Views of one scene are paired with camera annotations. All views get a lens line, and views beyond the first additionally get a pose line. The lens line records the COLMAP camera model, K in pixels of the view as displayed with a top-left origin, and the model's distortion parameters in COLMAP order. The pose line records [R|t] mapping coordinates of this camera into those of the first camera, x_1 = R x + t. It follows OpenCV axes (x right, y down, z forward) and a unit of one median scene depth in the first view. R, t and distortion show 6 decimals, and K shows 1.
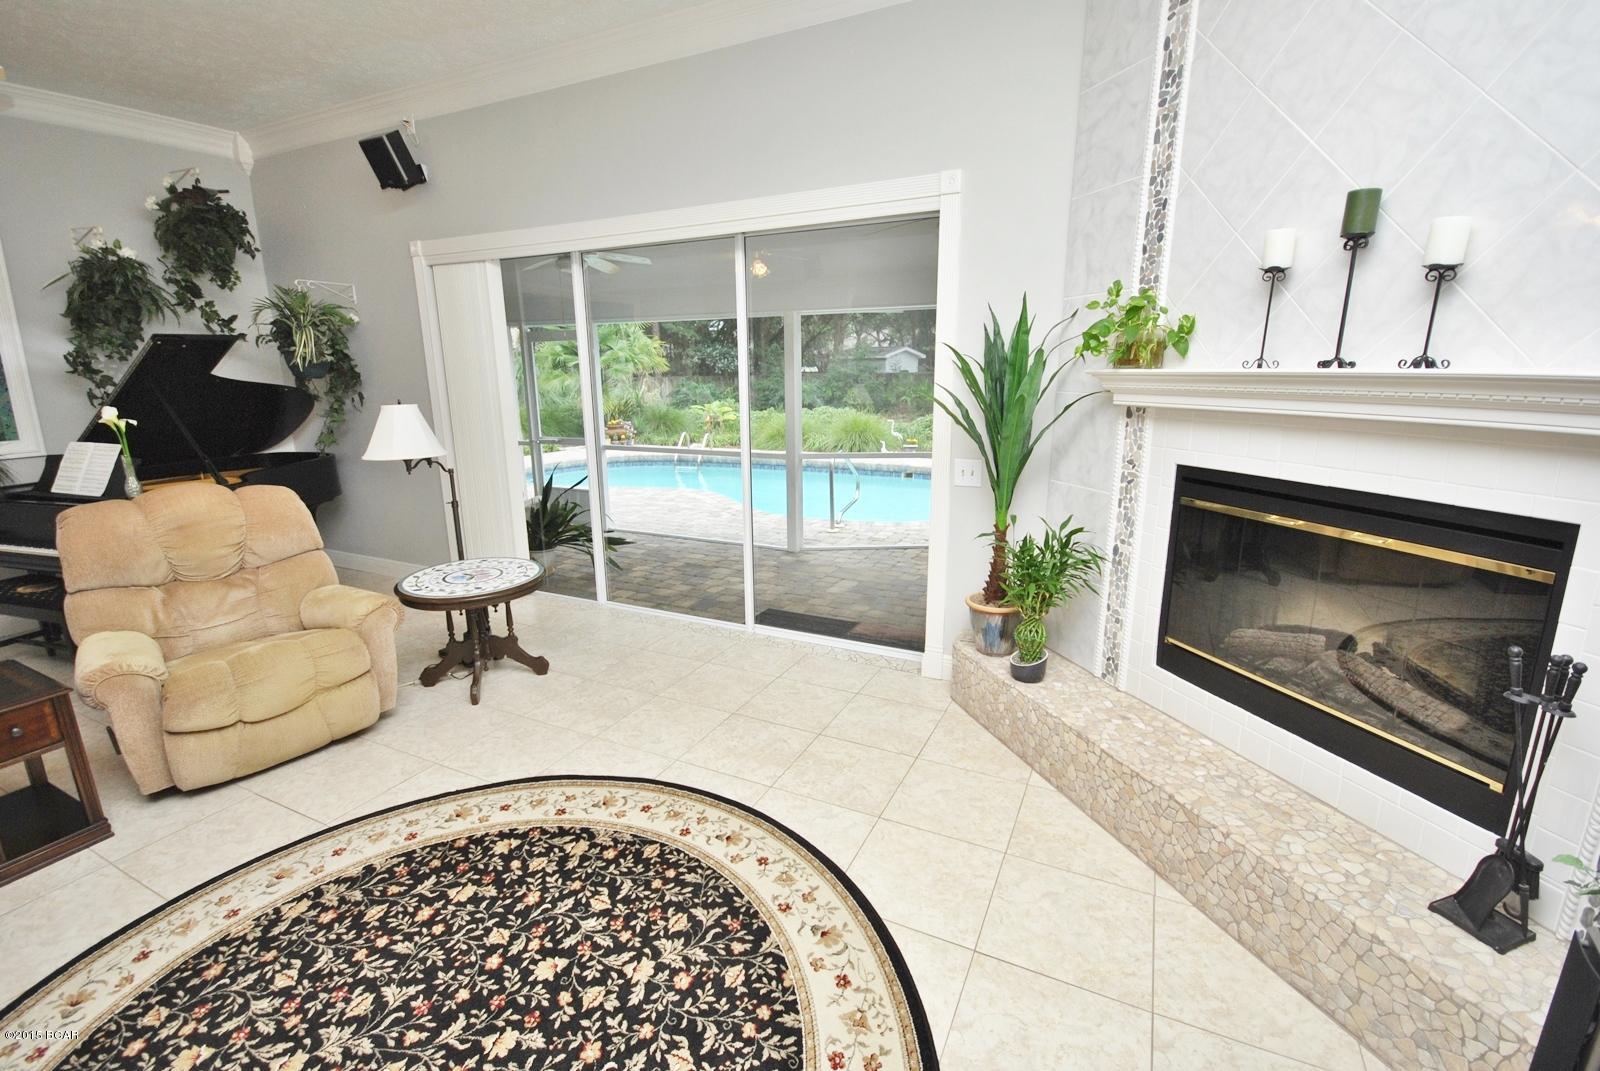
lens RADIAL K [[699.8, 0, 804.3], [0, 699.8, 540.5], [0, 0, 1]] dist [0.011517, -0.014471]
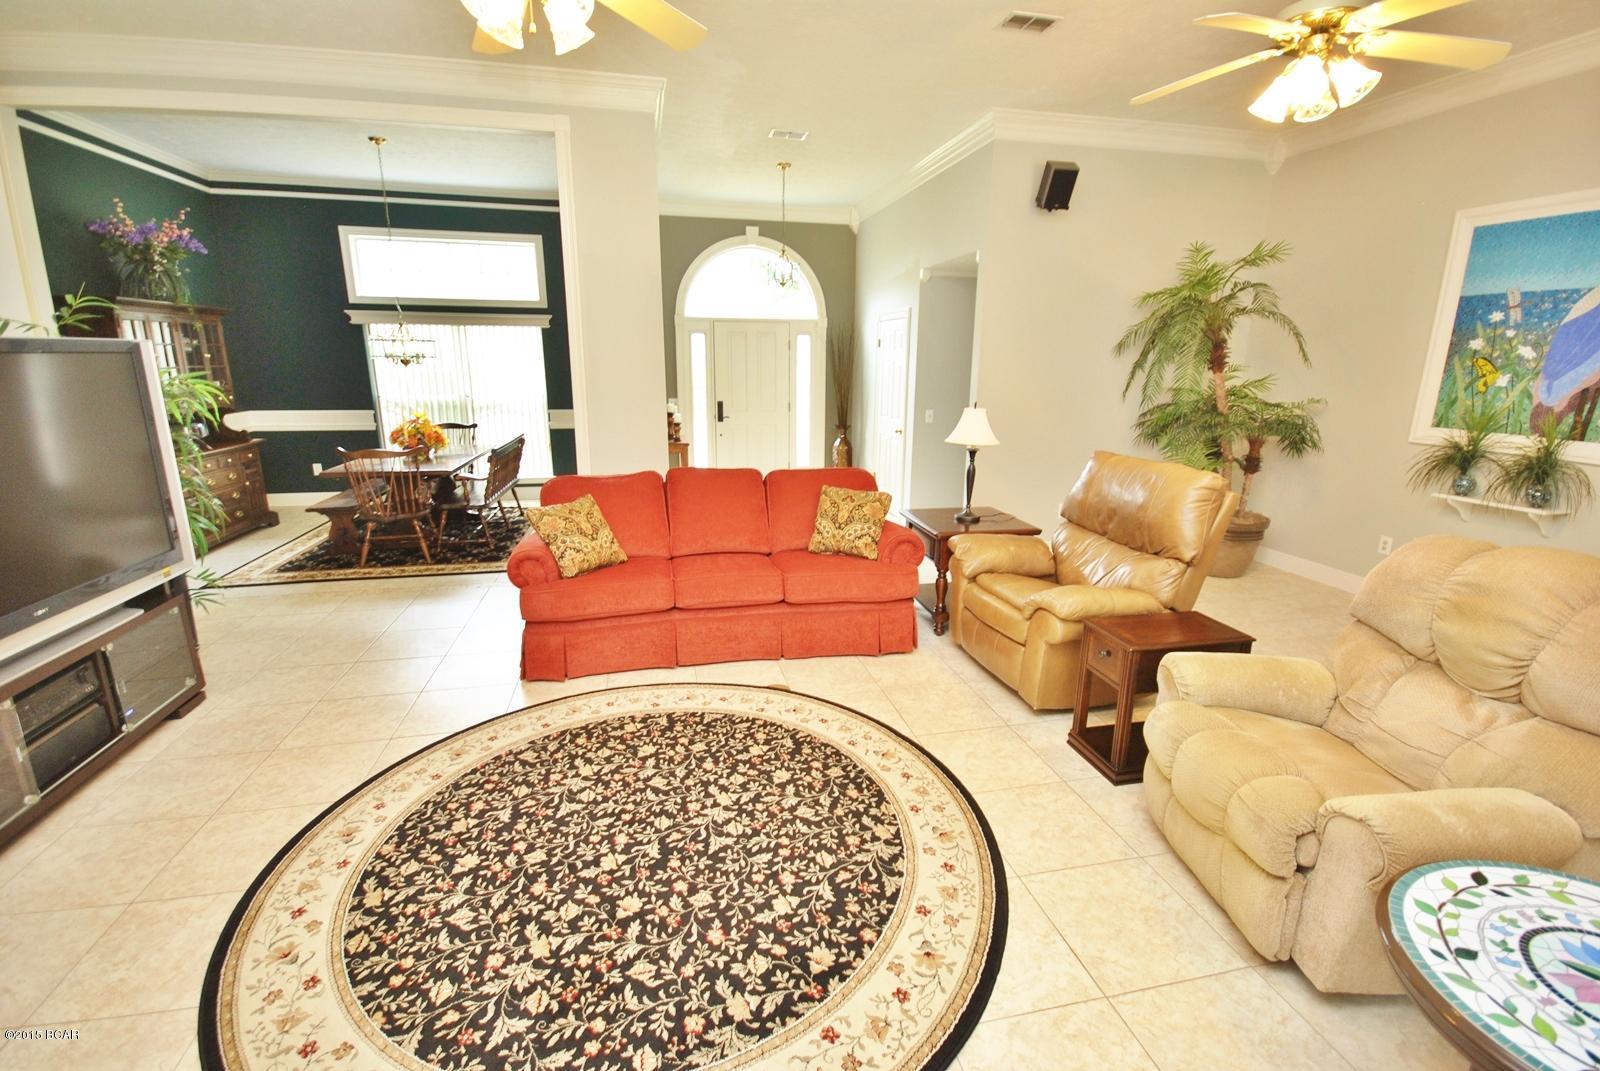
lens RADIAL K [[706.1, 0, 798.1], [0, 706.1, 536.5], [0, 0, 1]] dist [0.010142, -0.012266]
pose [[-0.785668, 0.149690, -0.600265, 0.003575], [-0.149404, 0.895655, 0.418903, -0.308578], [0.600336, 0.418801, -0.681324, 1.261463]]
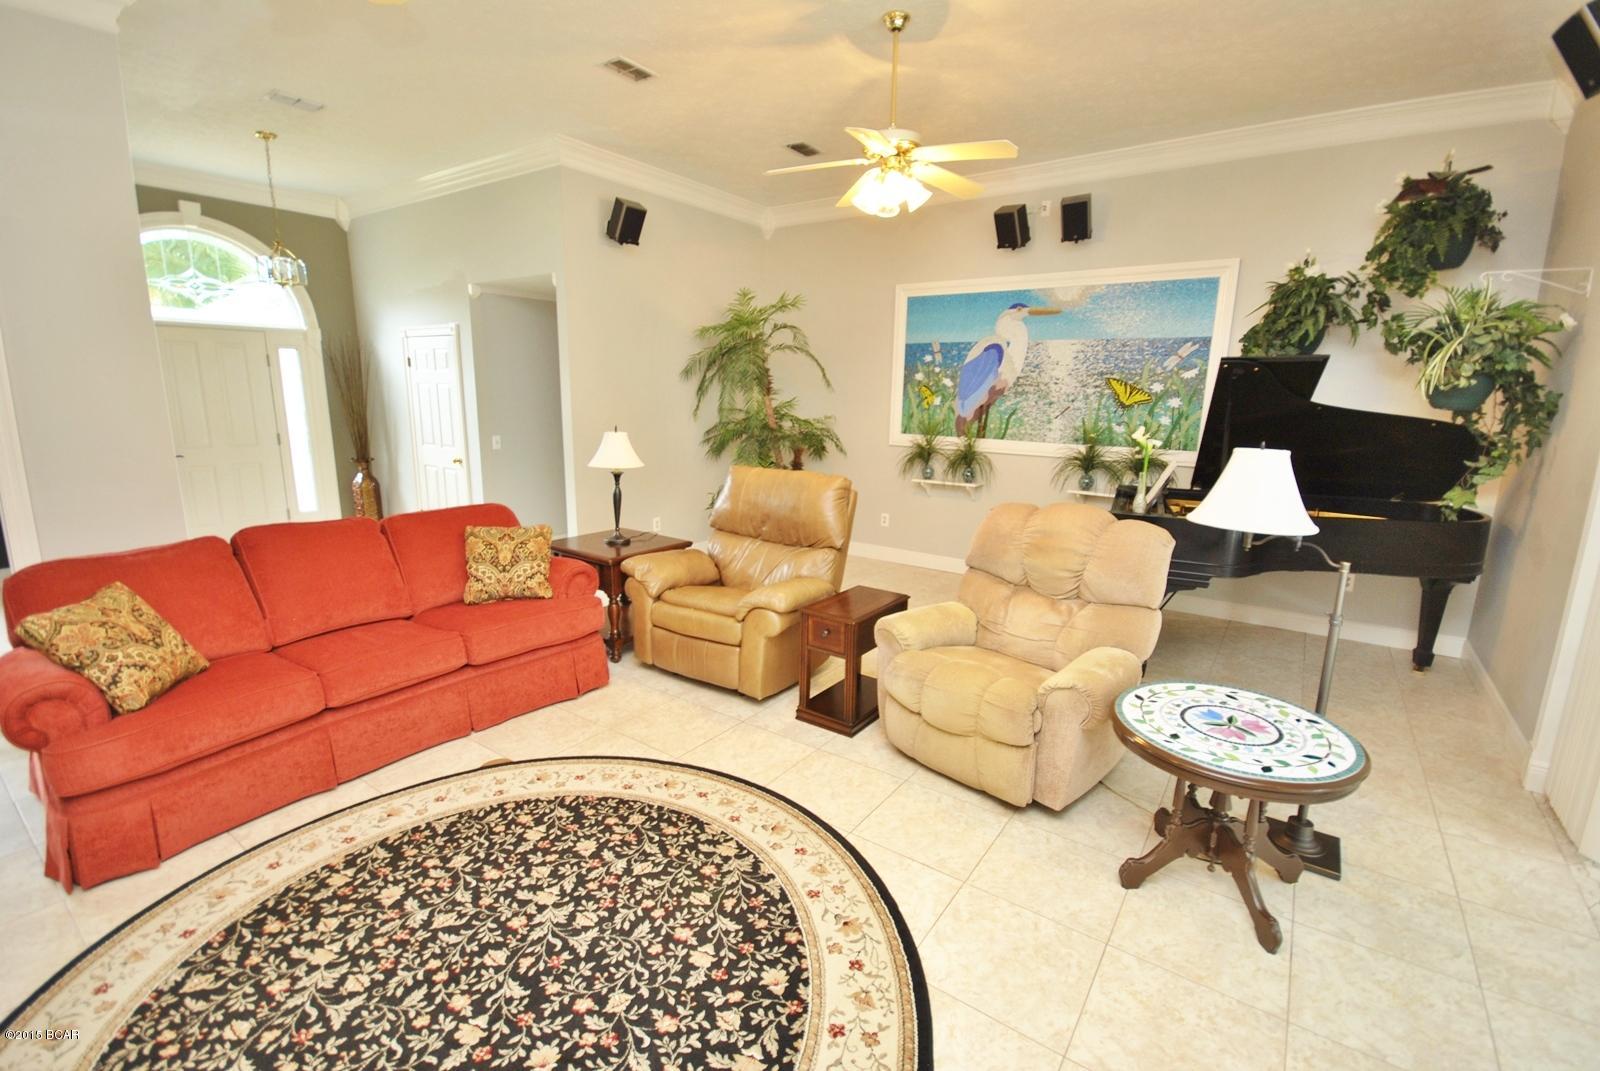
lens RADIAL K [[706.2, 0, 803.8], [0, 706.2, 534.4], [0, 0, 1]] dist [0.004583, -0.005160]
pose [[-0.164263, 0.203321, -0.965235, 0.232472], [-0.250331, 0.937900, 0.240164, -0.231912], [0.954124, 0.281078, -0.103165, 0.920995]]
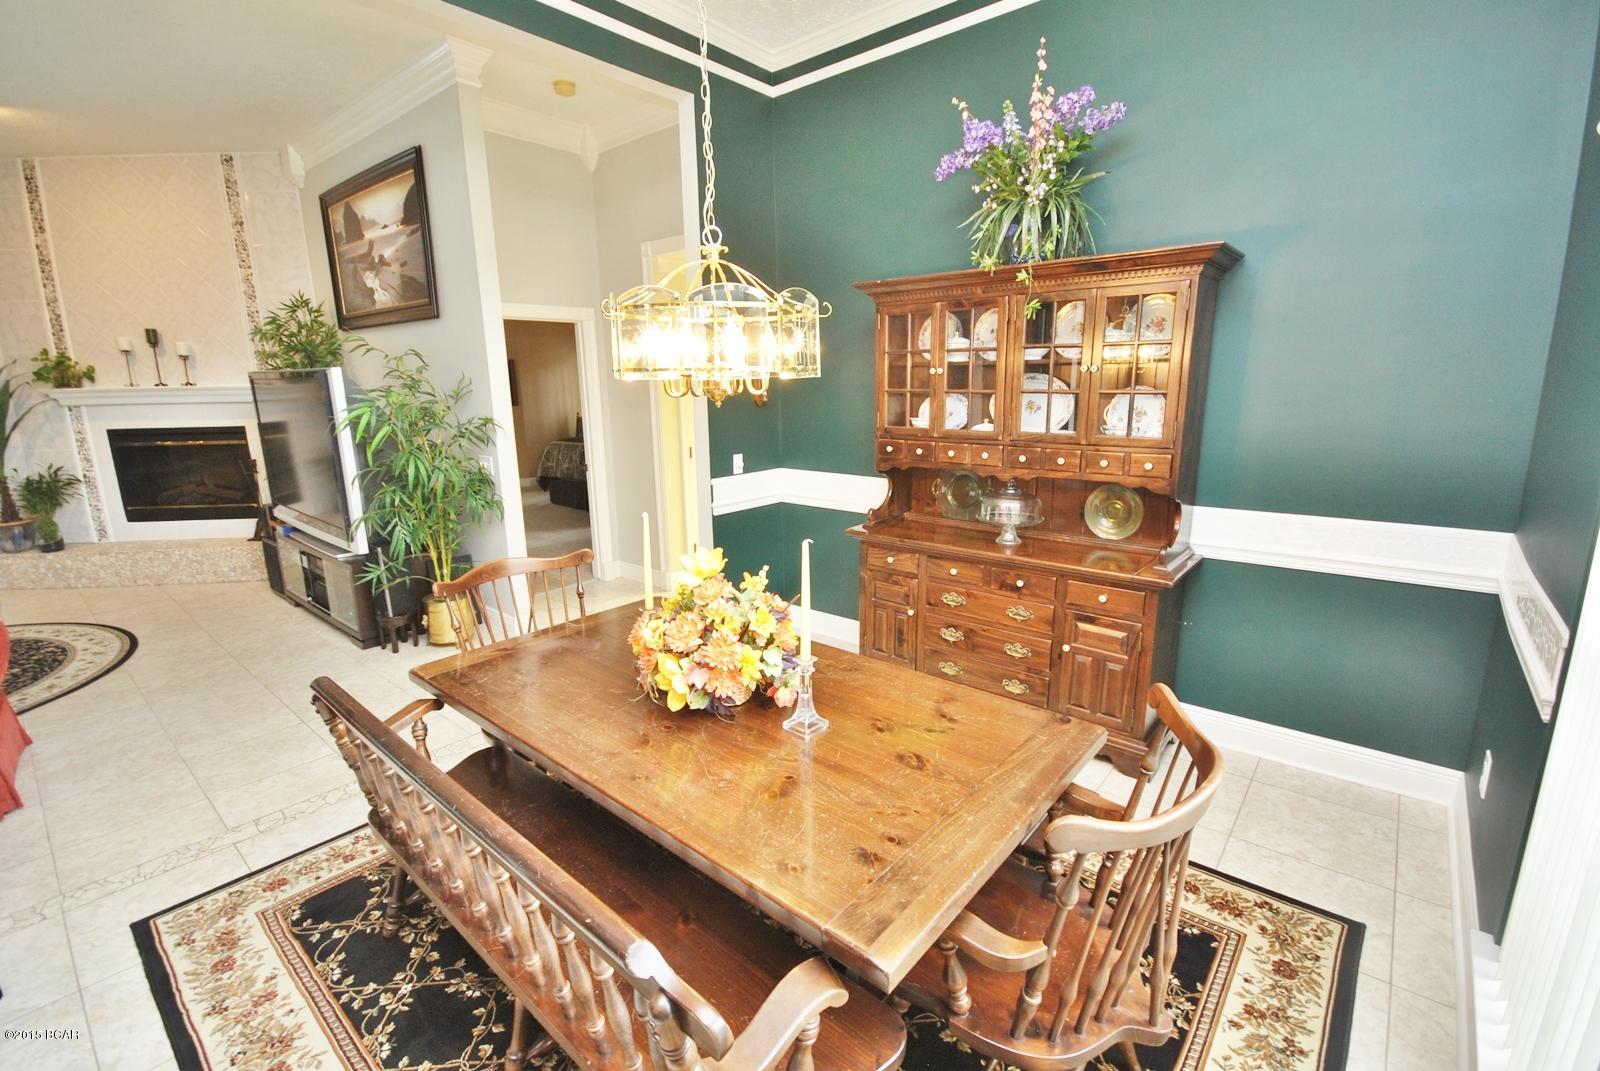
lens RADIAL K [[716.3, 0, 797.9], [0, 716.3, 529.5], [0, 0, 1]] dist [0.033427, -0.023918]
pose [[0.256872, -0.201265, 0.945256, -1.189484], [0.245765, 0.959525, 0.137517, 0.436757], [-0.934674, 0.196987, 0.295939, -1.745290]]
